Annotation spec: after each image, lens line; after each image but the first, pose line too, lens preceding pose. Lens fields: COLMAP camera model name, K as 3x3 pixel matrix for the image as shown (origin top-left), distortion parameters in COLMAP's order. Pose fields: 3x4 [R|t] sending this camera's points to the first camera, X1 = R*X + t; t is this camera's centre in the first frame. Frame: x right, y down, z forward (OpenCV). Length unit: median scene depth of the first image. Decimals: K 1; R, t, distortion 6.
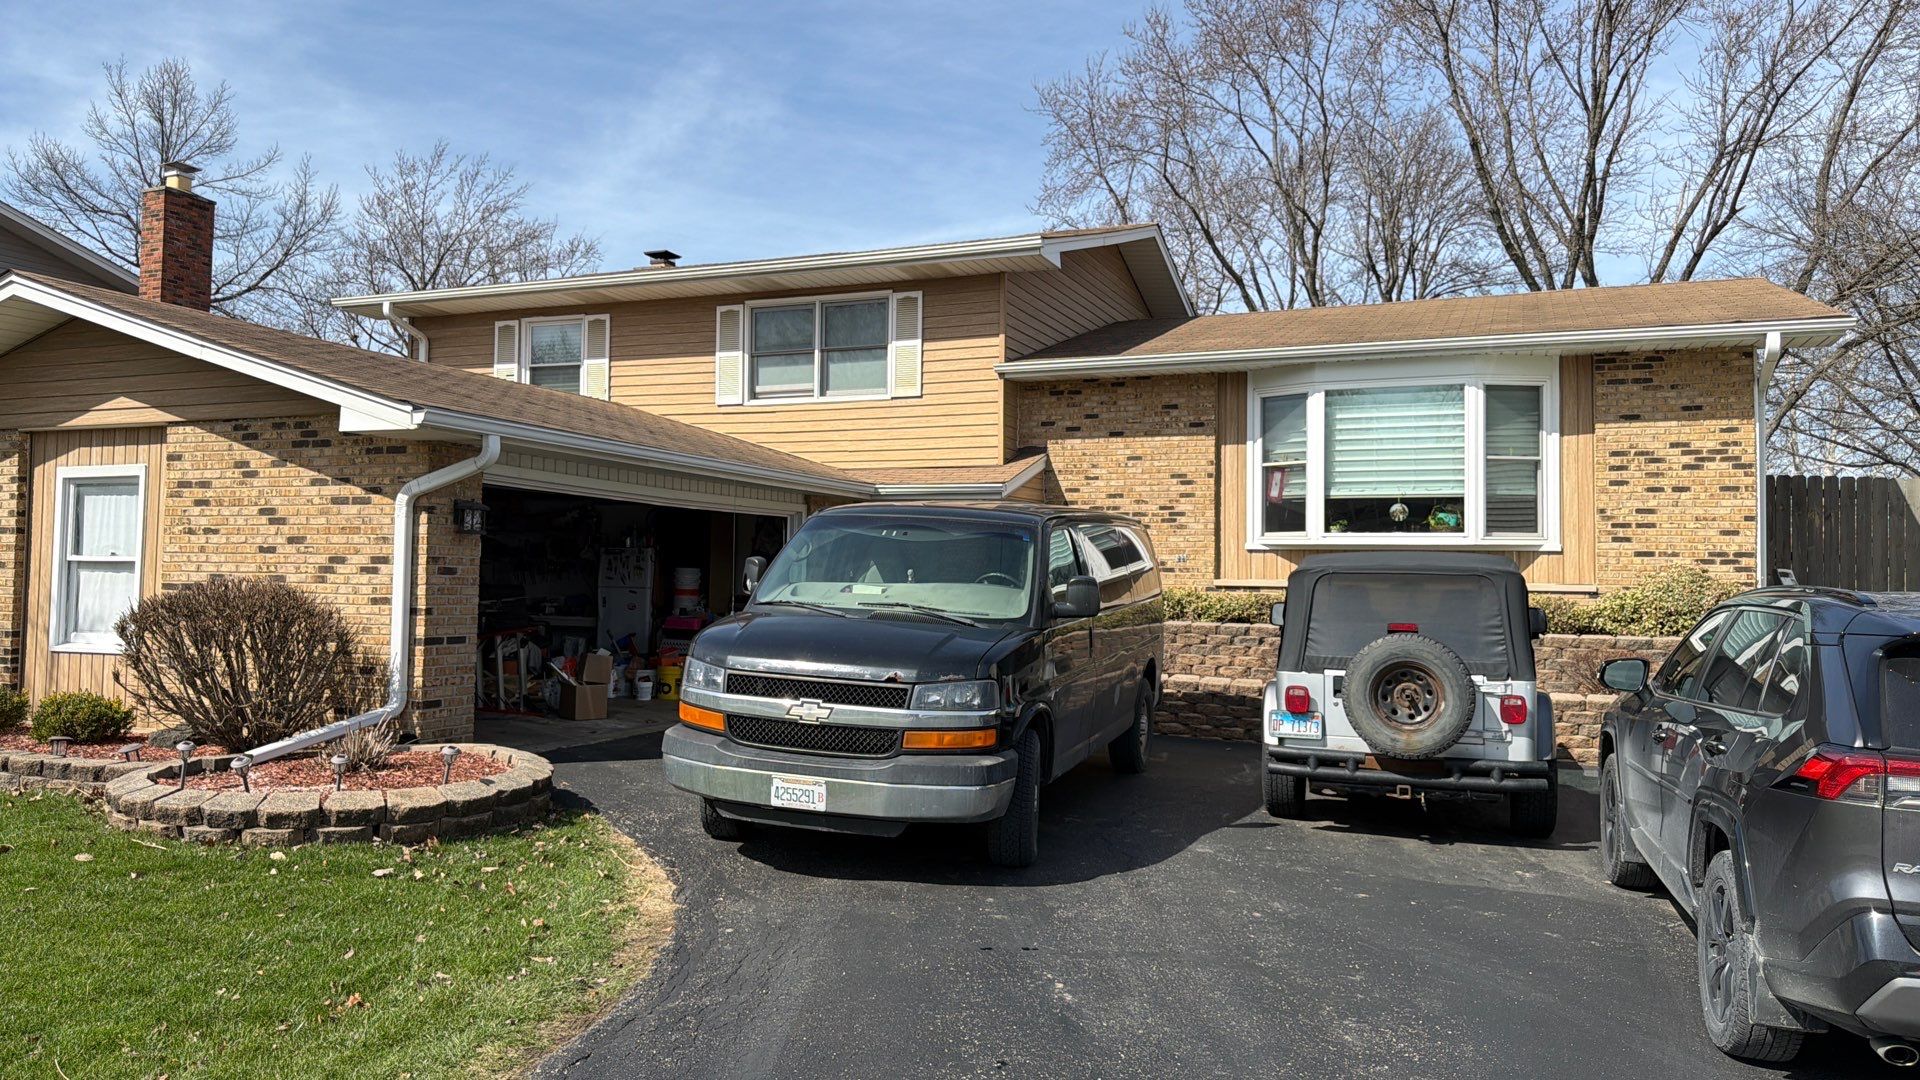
lens RADIAL K [[1346.3, 0, 956.5], [0, 1346.3, 541.5], [0, 0, 1]] dist [0.079981, -0.136324]
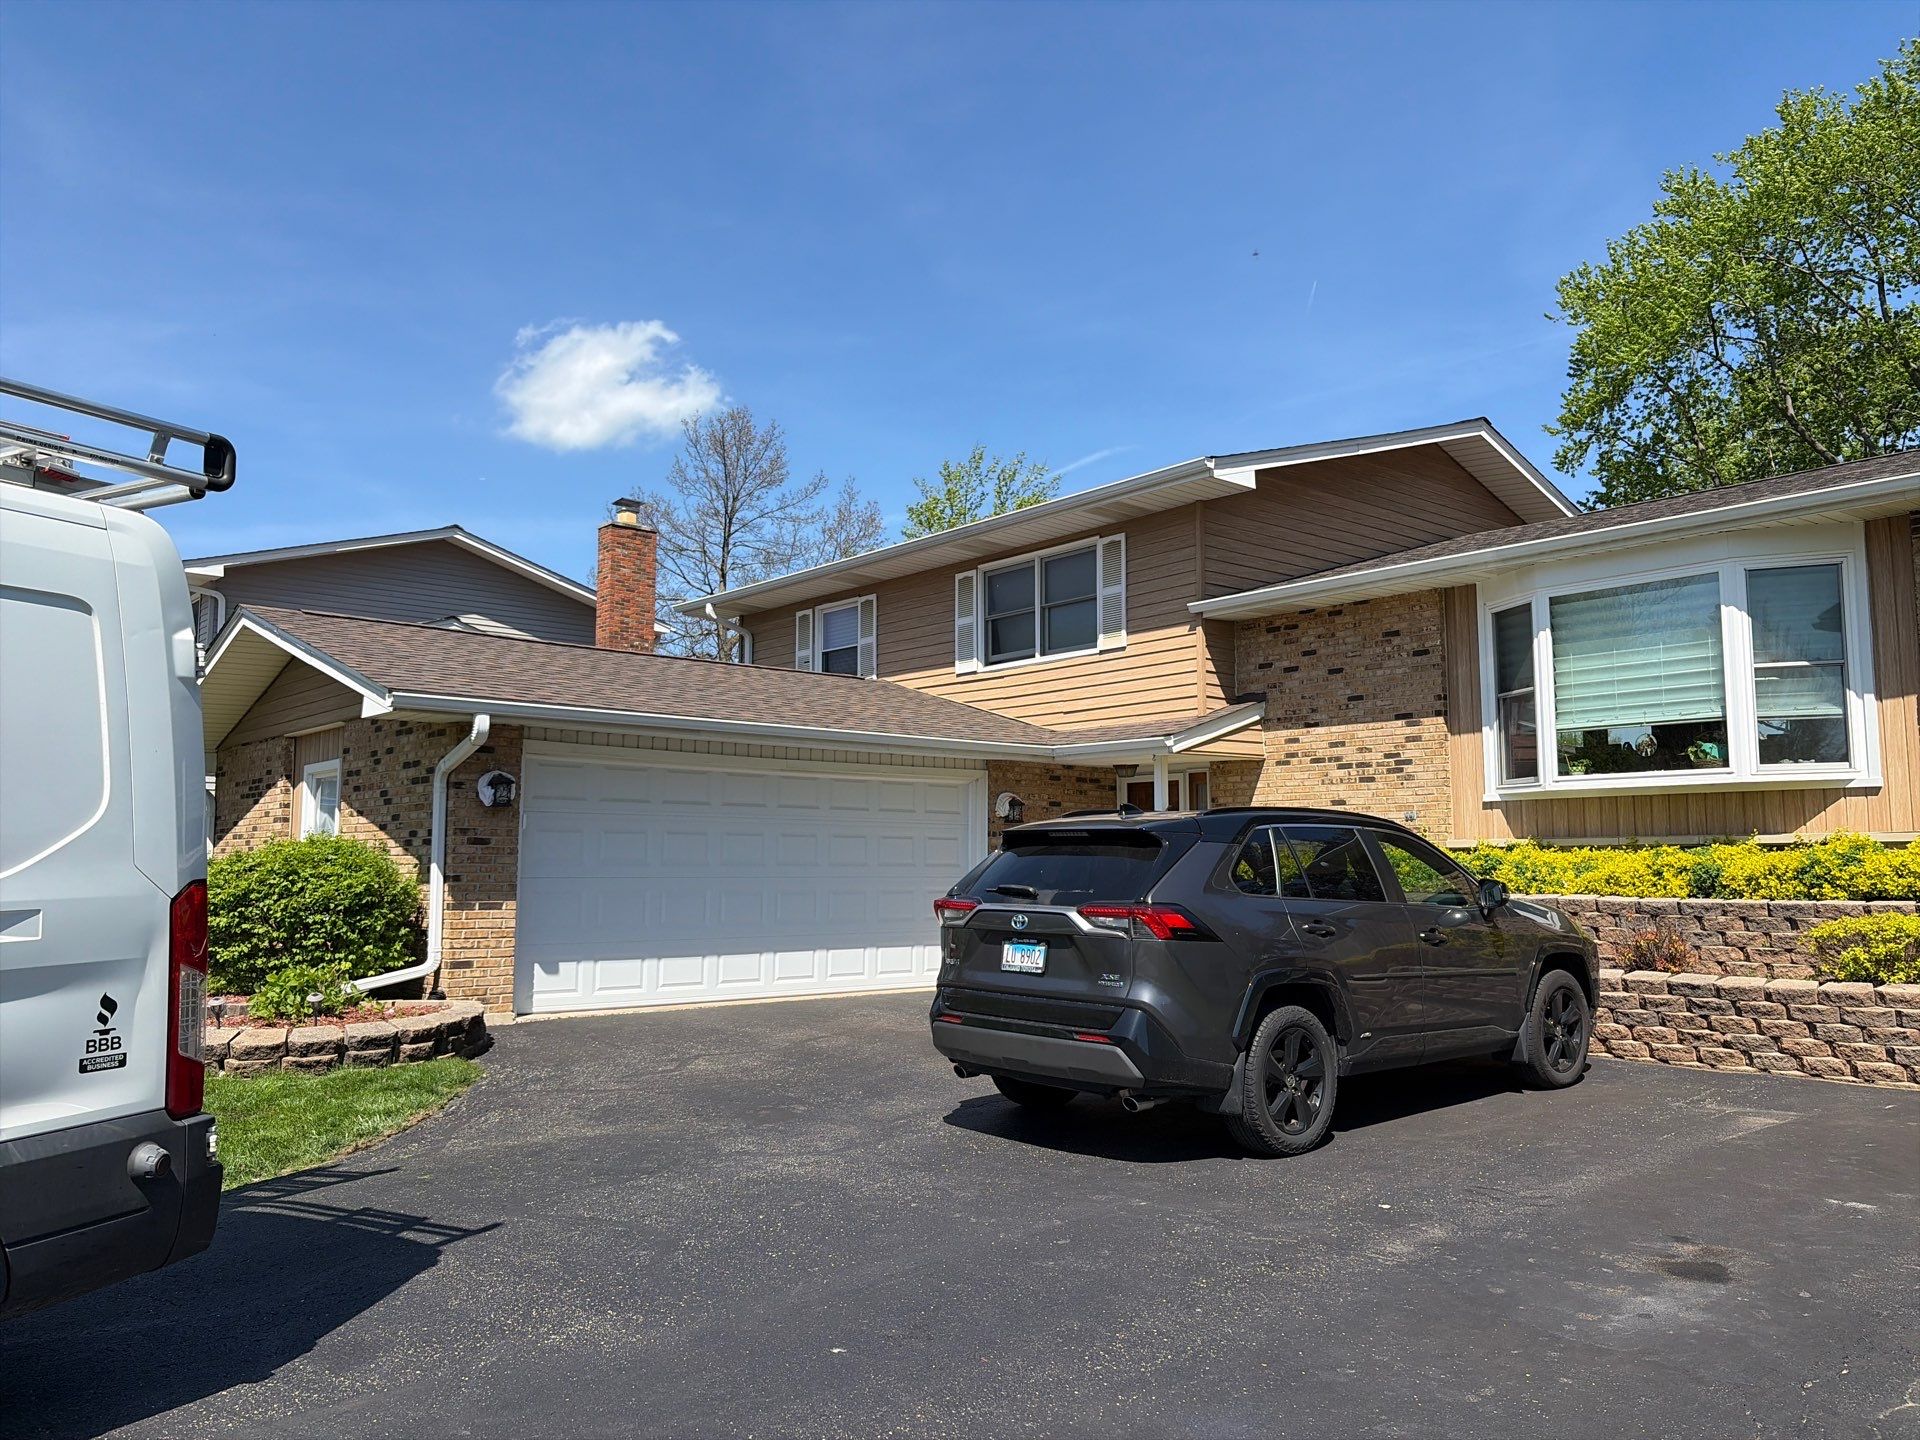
lens RADIAL K [[1453.4, 0, 931.1], [0, 1453.4, 707.0], [0, 0, 1]] dist [0.070835, -0.093634]
pose [[0.888581, -0.066030, -0.453942, 0.309915], [0.026297, 0.995291, -0.093299, 0.021393], [0.457965, 0.070966, 0.886133, 0.074709]]
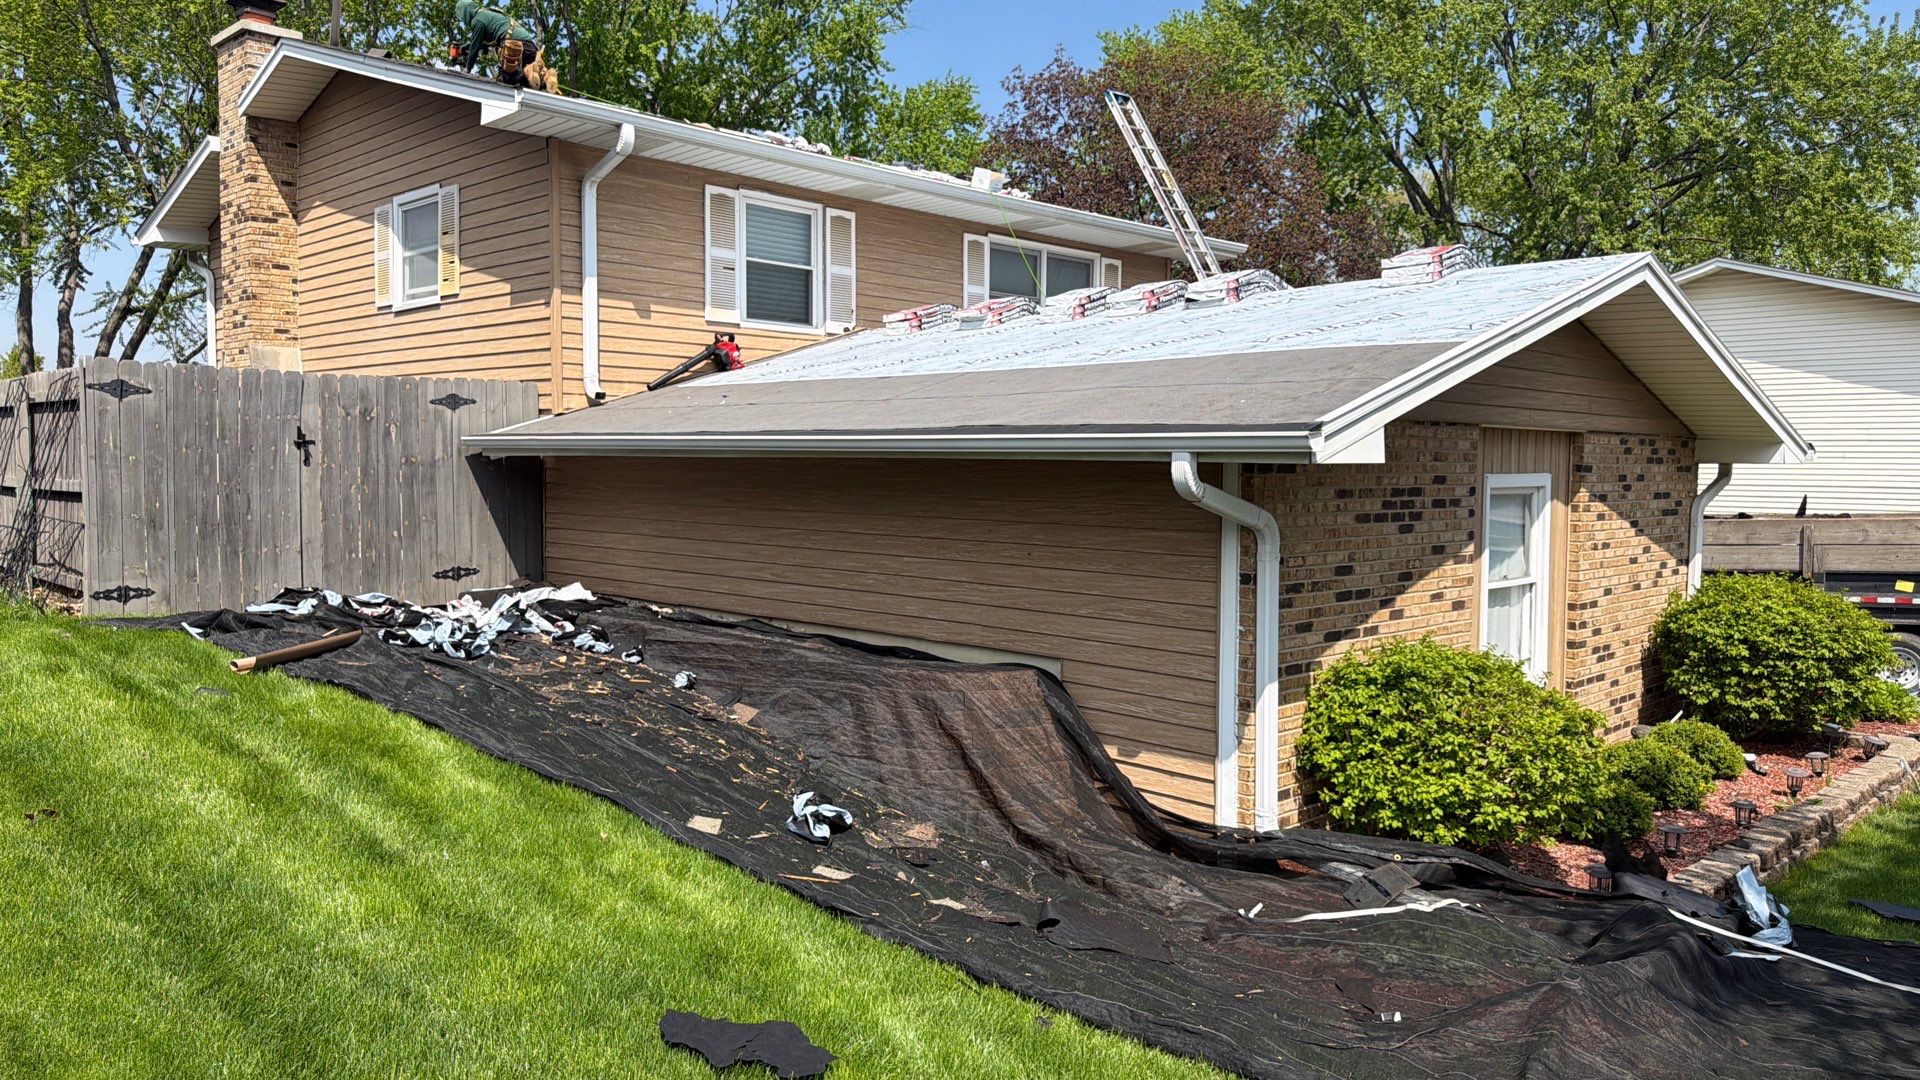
lens RADIAL K [[1346.3, 0, 956.5], [0, 1346.3, 541.5], [0, 0, 1]] dist [0.079981, -0.136324]
pose [[0.375049, -0.061510, 0.924962, -0.875336], [-0.021919, 0.996929, 0.075183, -0.038561], [-0.926746, -0.048471, 0.372549, 0.615156]]
